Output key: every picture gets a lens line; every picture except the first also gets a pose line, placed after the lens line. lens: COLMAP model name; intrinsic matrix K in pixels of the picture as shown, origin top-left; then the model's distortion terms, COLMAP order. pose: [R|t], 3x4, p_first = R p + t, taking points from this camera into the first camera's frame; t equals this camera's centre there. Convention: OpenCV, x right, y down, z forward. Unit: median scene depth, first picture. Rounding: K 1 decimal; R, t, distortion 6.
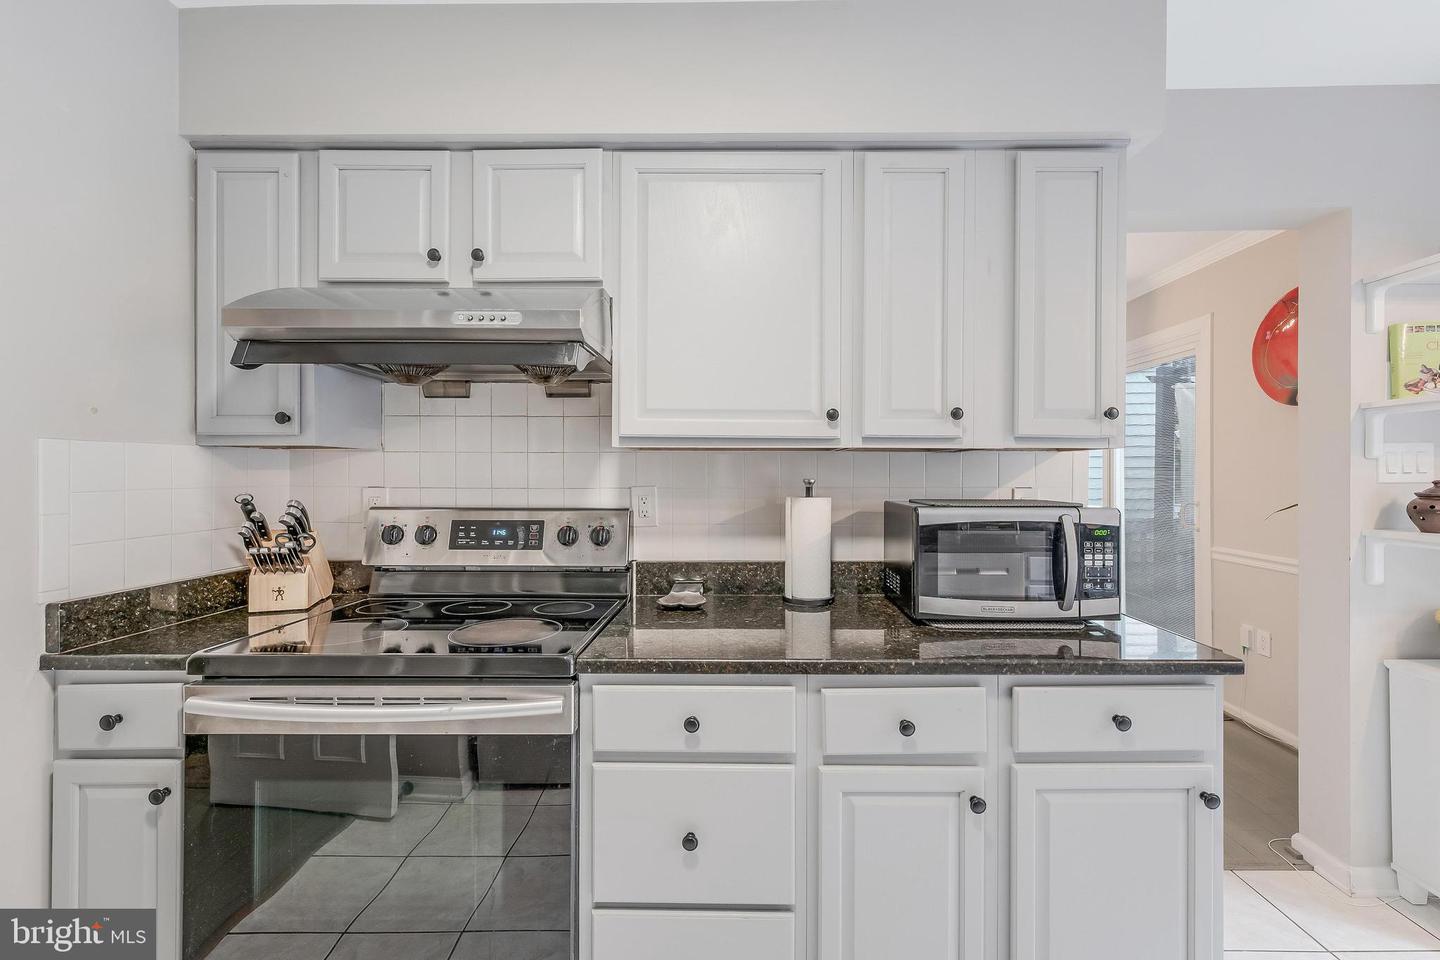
lens RADIAL K [[595.5, 0, 754.0], [0, 595.5, 474.0], [0, 0, 1]] dist [0.000098, 0.000060]
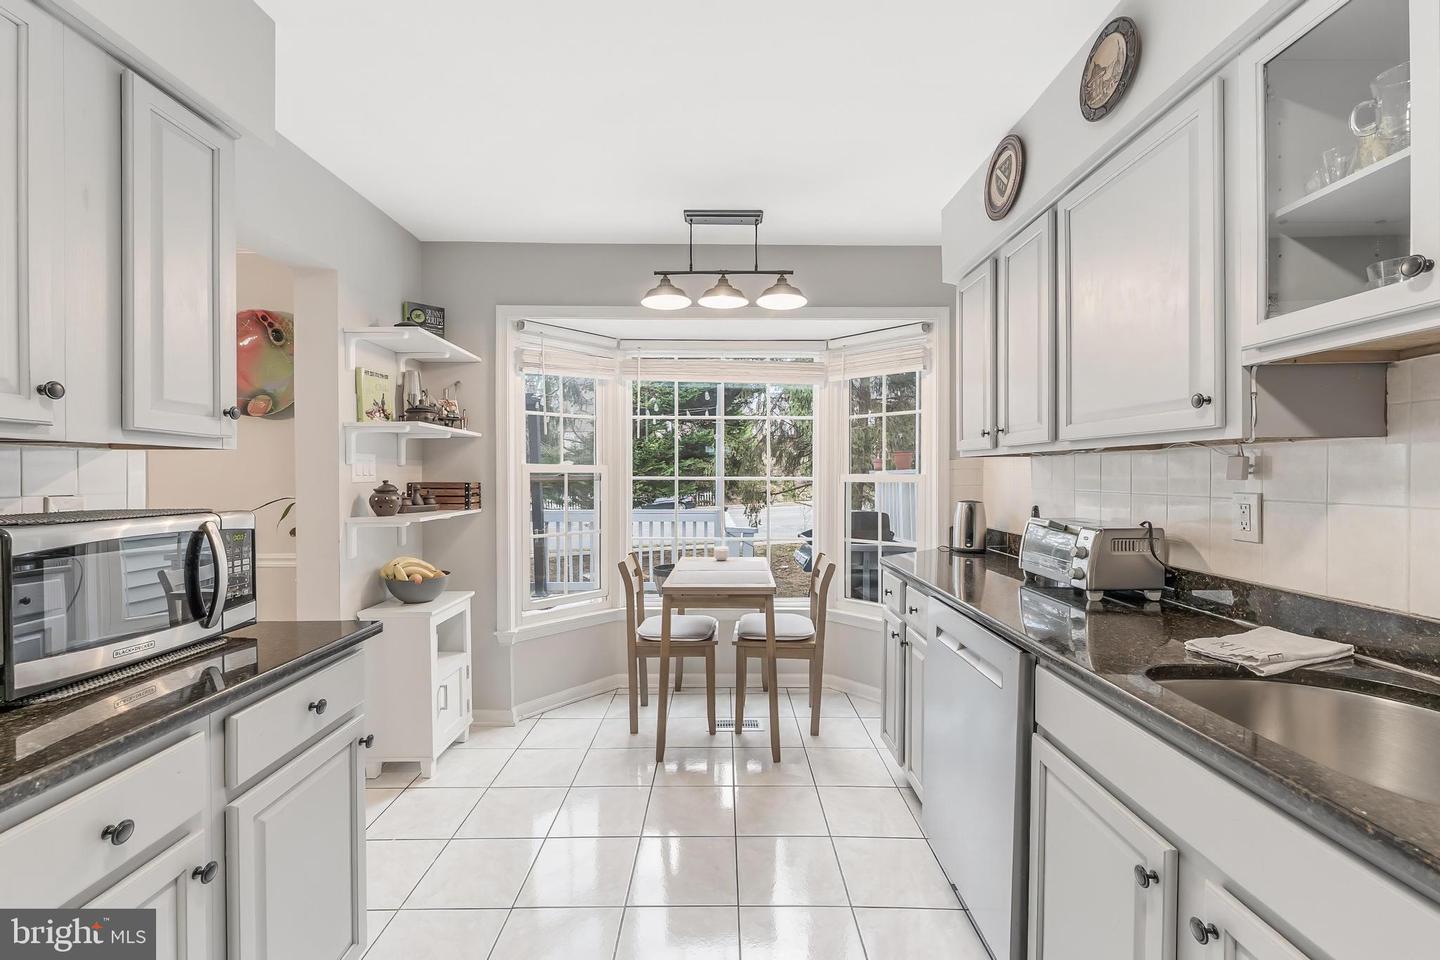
lens RADIAL K [[585.0, 0, 720.0], [0, 585.0, 480.0], [0, 0, 1]] dist [0.002011, -0.000084]
pose [[-0.011417, -0.009657, 0.999888, -0.304918], [0.006754, 0.999930, 0.009735, 0.001823], [-0.999912, 0.006864, -0.011351, 0.194715]]
